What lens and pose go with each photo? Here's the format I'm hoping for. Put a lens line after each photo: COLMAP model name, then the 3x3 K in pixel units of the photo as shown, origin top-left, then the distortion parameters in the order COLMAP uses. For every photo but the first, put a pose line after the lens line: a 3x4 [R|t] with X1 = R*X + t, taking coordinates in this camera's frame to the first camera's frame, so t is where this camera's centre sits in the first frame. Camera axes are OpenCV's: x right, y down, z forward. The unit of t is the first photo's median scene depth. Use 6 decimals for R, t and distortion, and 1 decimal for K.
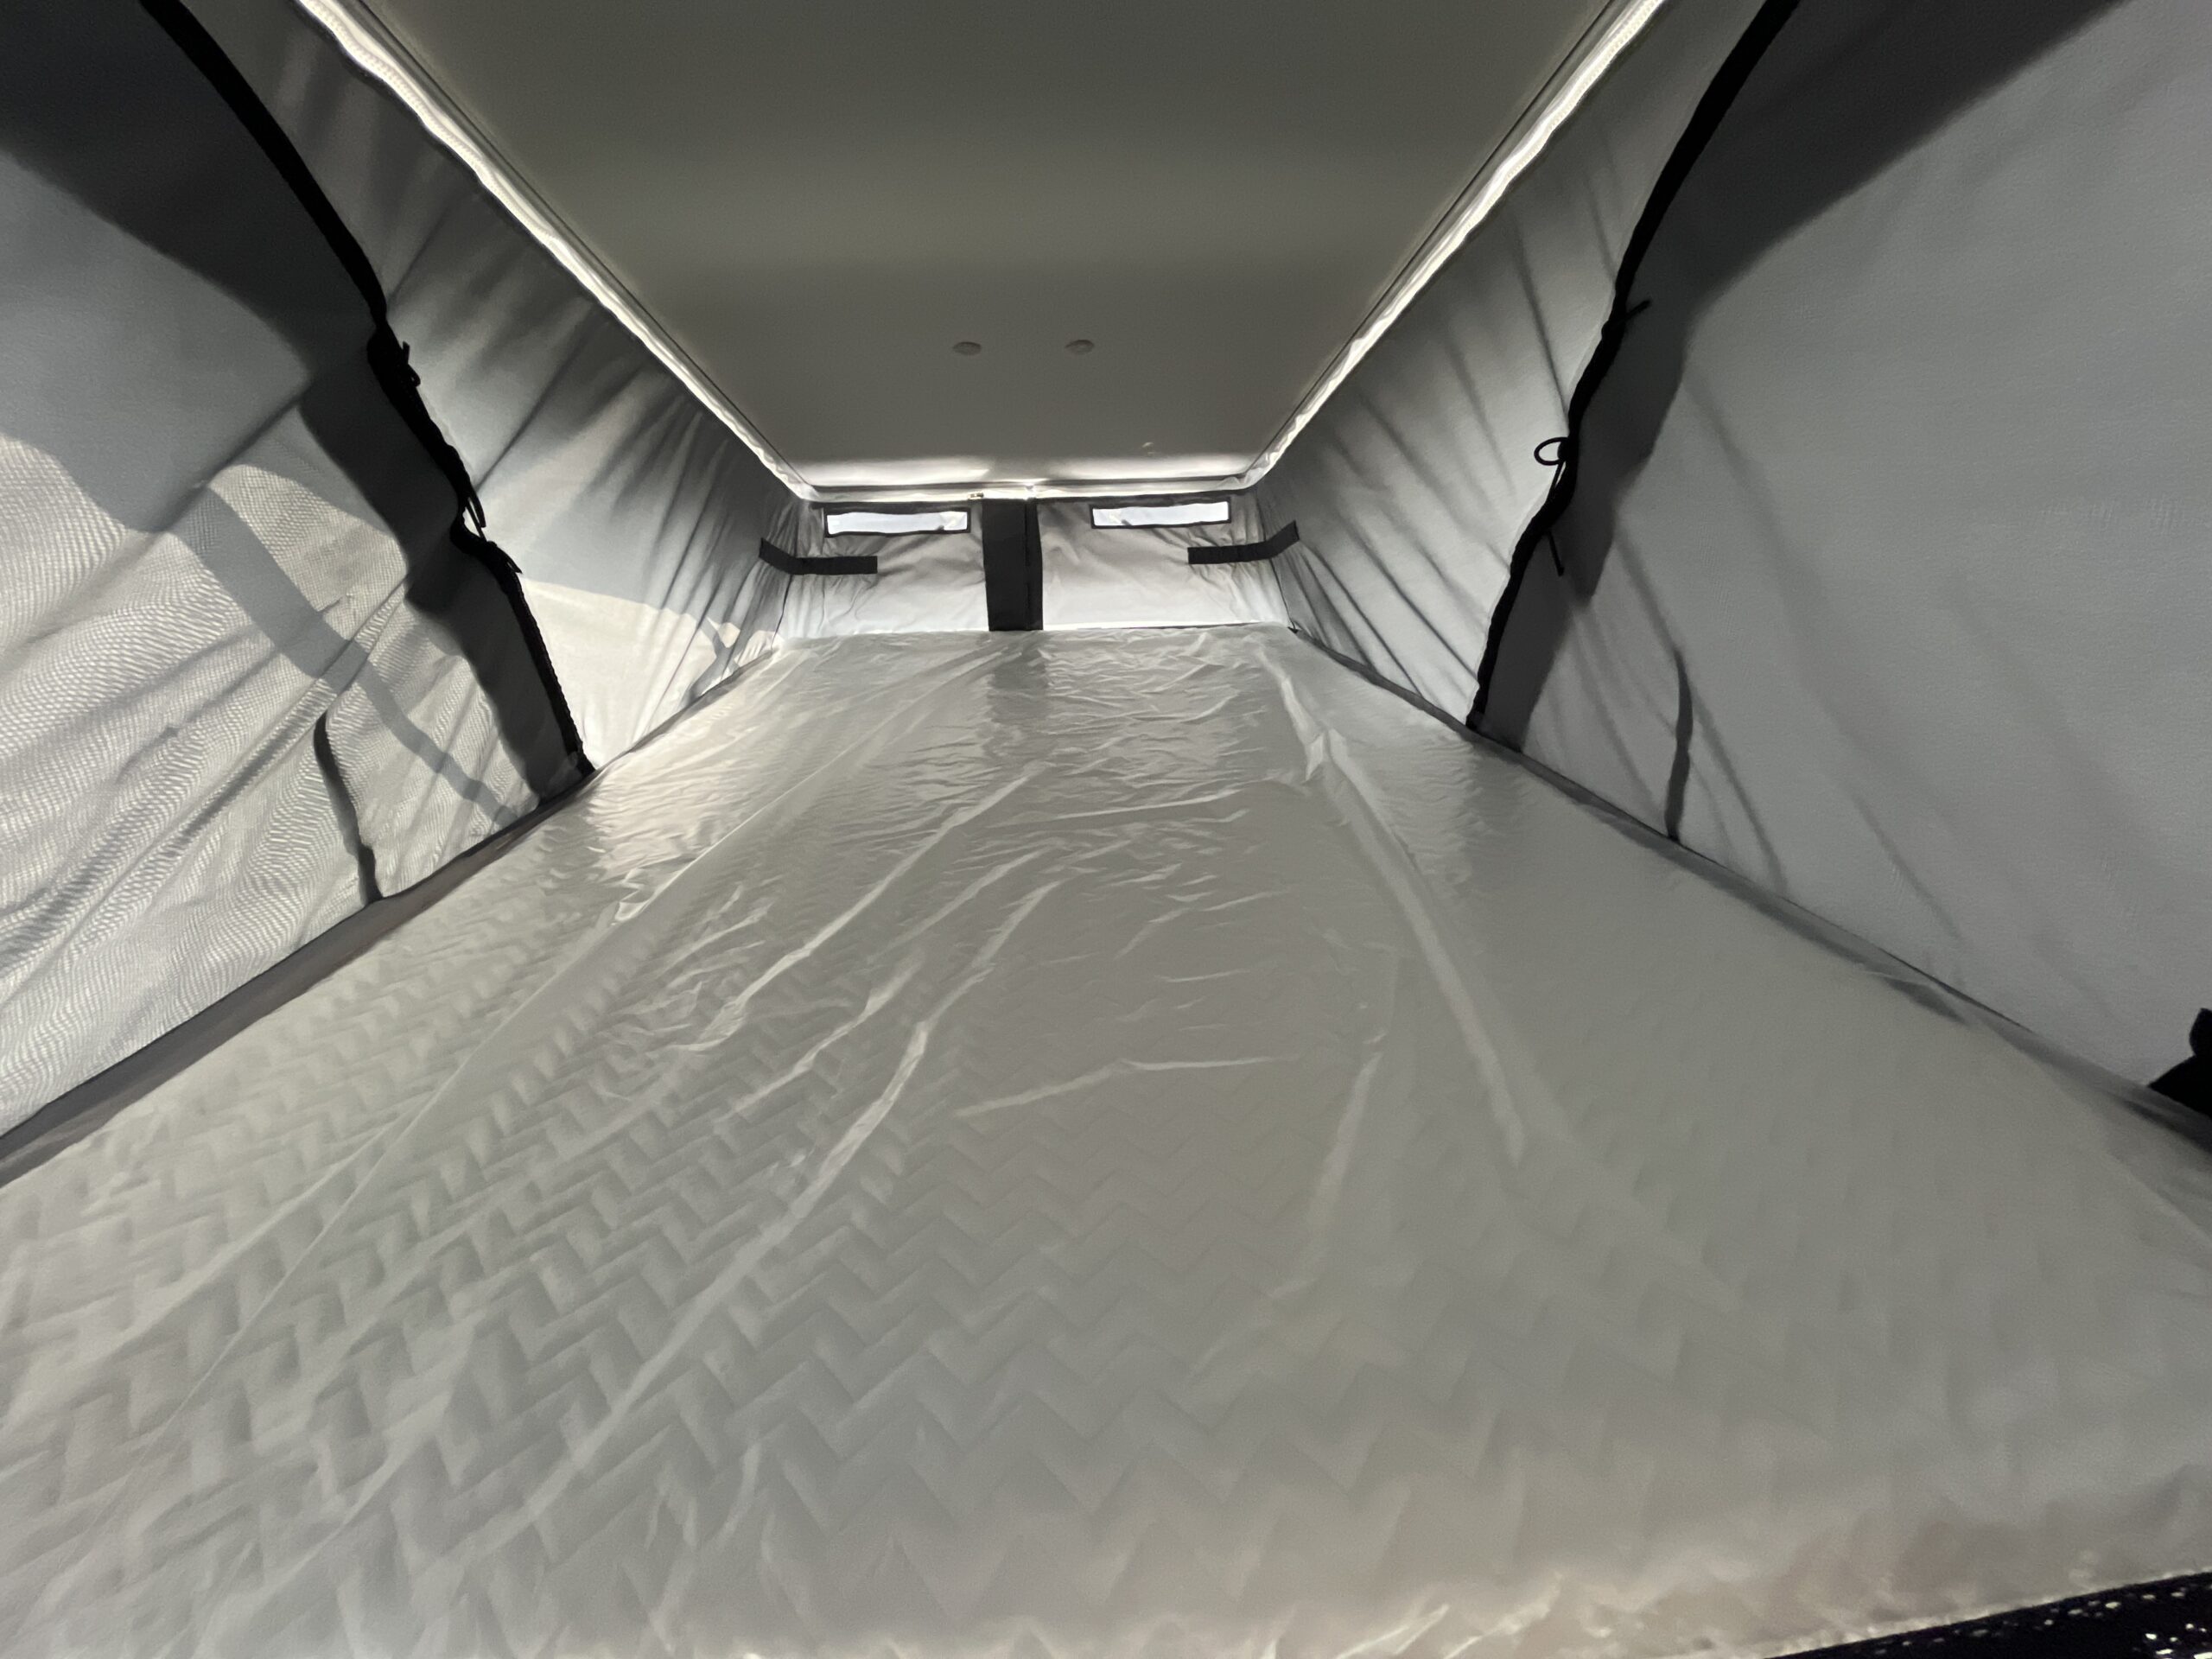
lens RADIAL K [[902.1, 0, 1110.2], [0, 902.1, 829.4], [0, 0, 1]] dist [-0.002673, -0.000028]
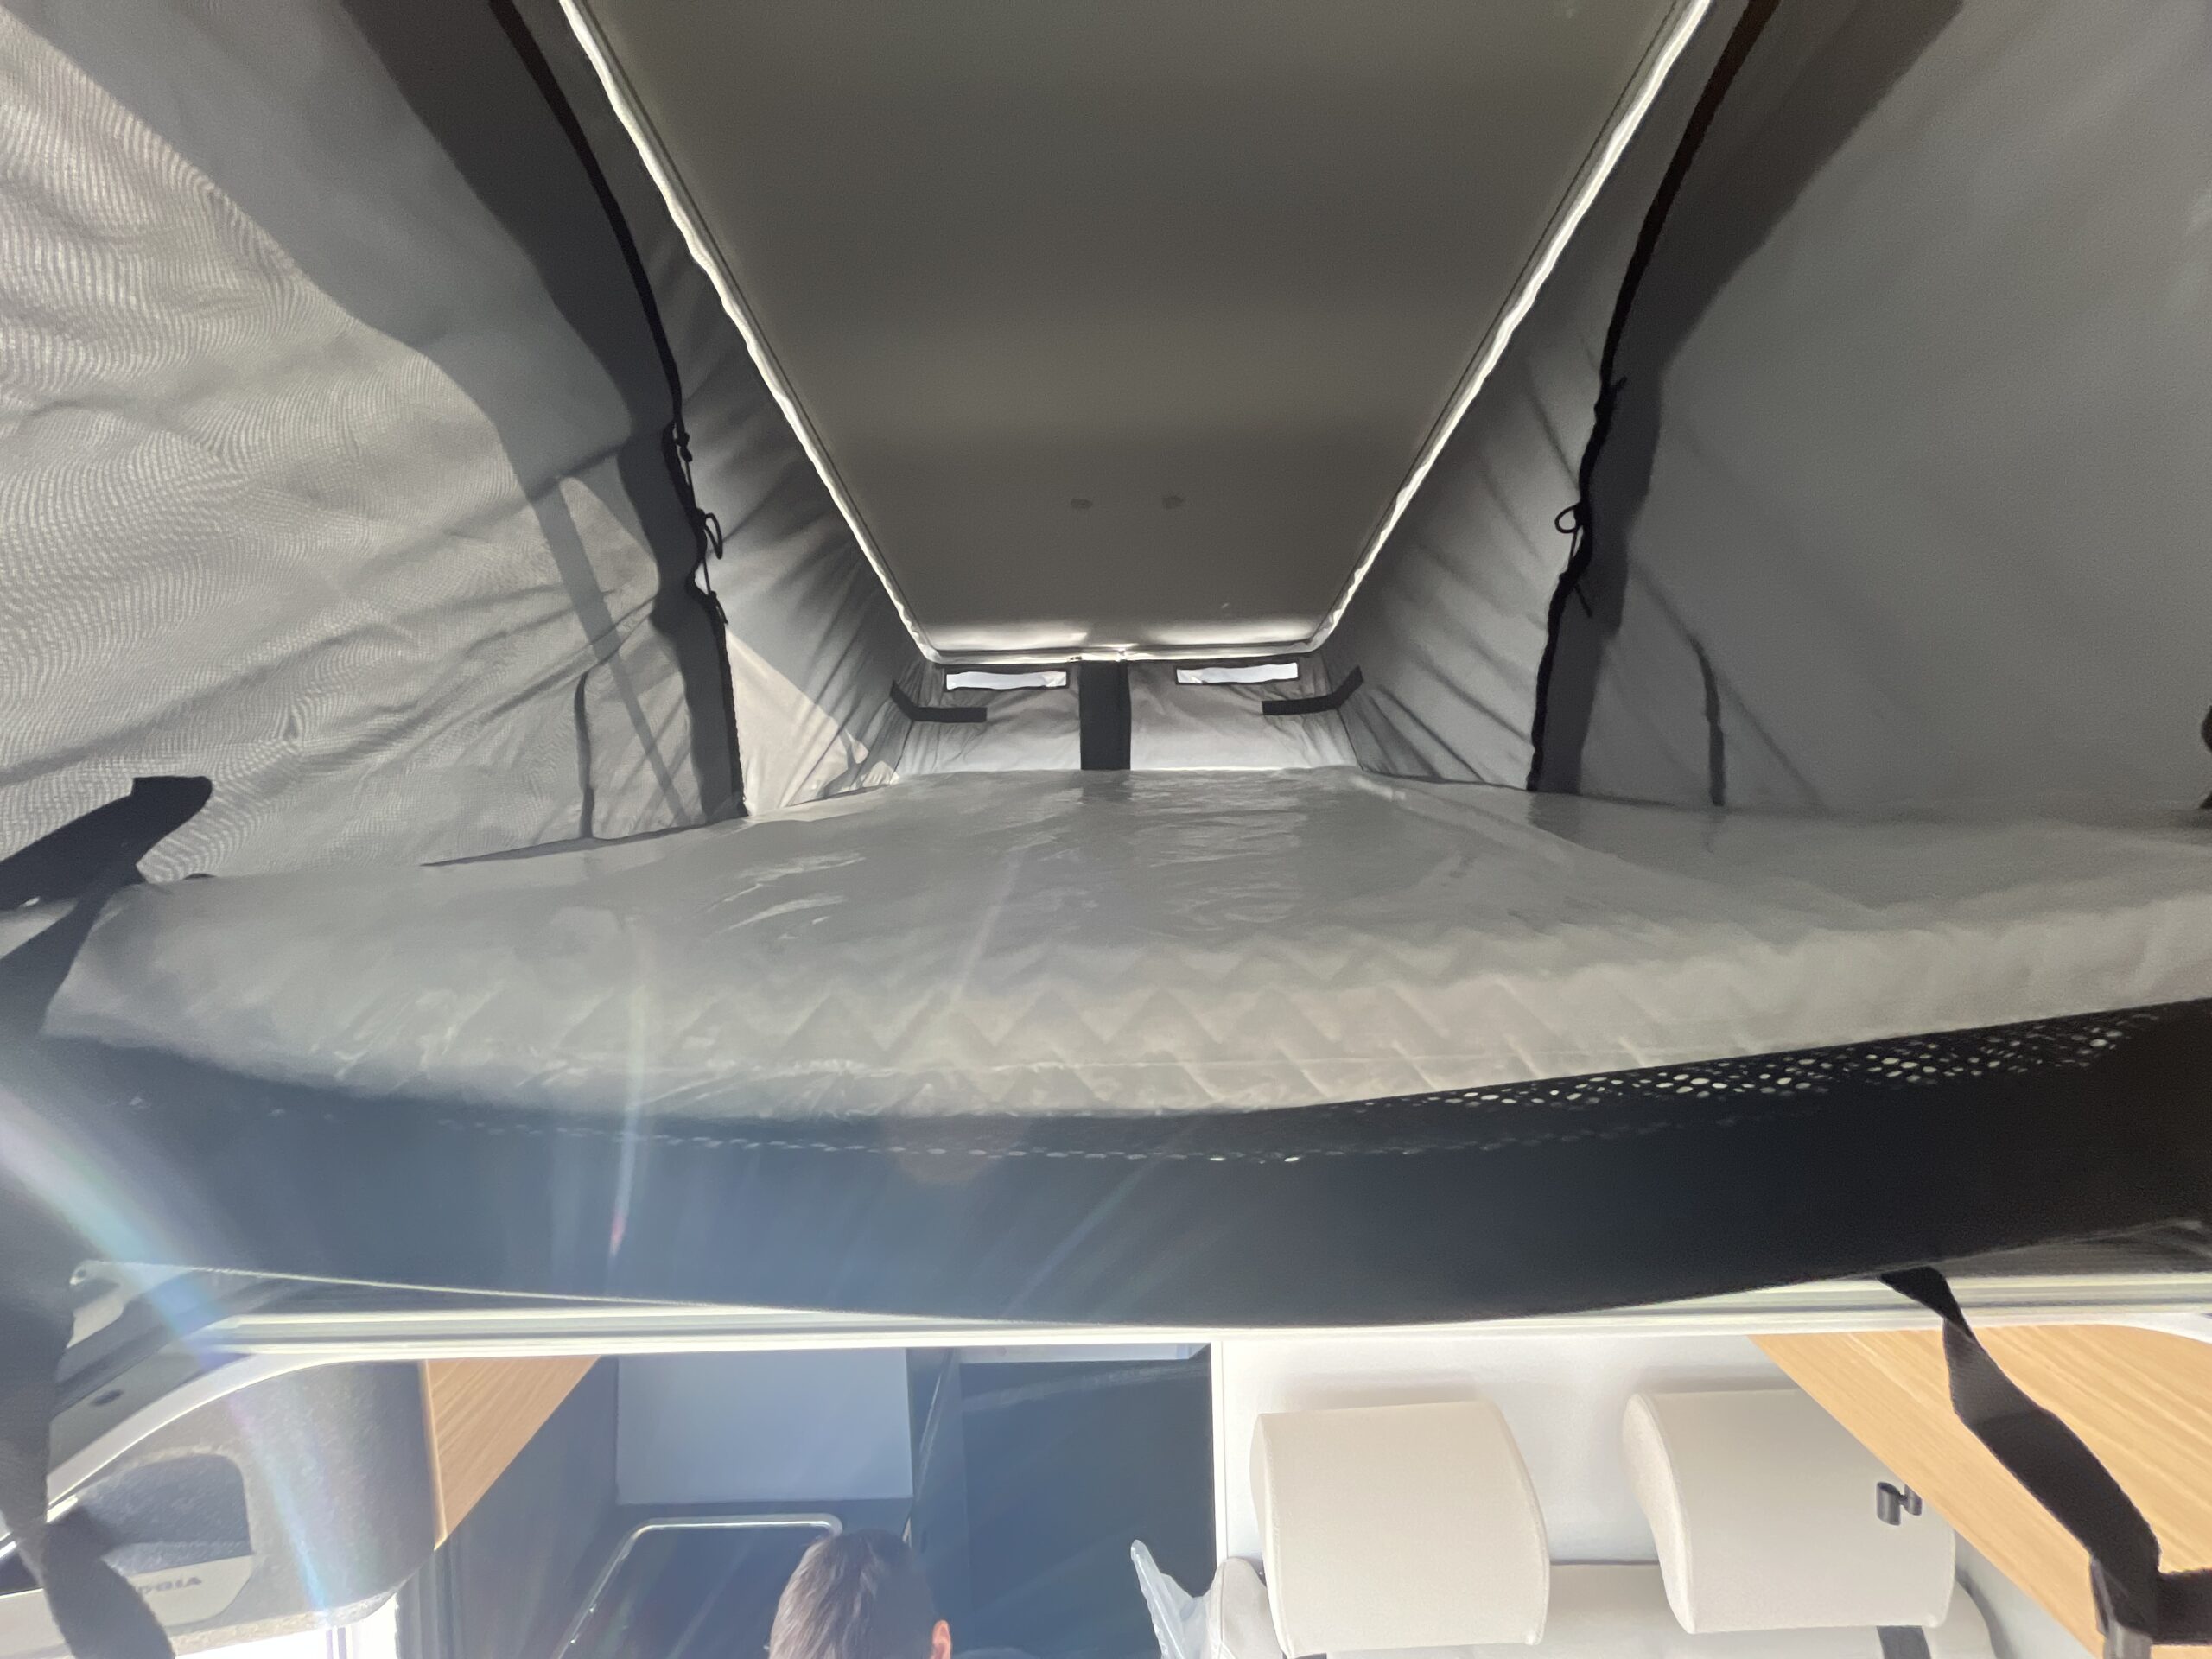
lens RADIAL K [[902.1, 0, 1106.5], [0, 902.1, 830.5], [0, 0, 1]] dist [-0.002673, -0.000028]
pose [[0.996211, 0.005237, -0.086806, -0.013650], [-0.028424, 0.962969, -0.268110, 0.265007], [0.082188, 0.269562, 0.959469, -0.073066]]
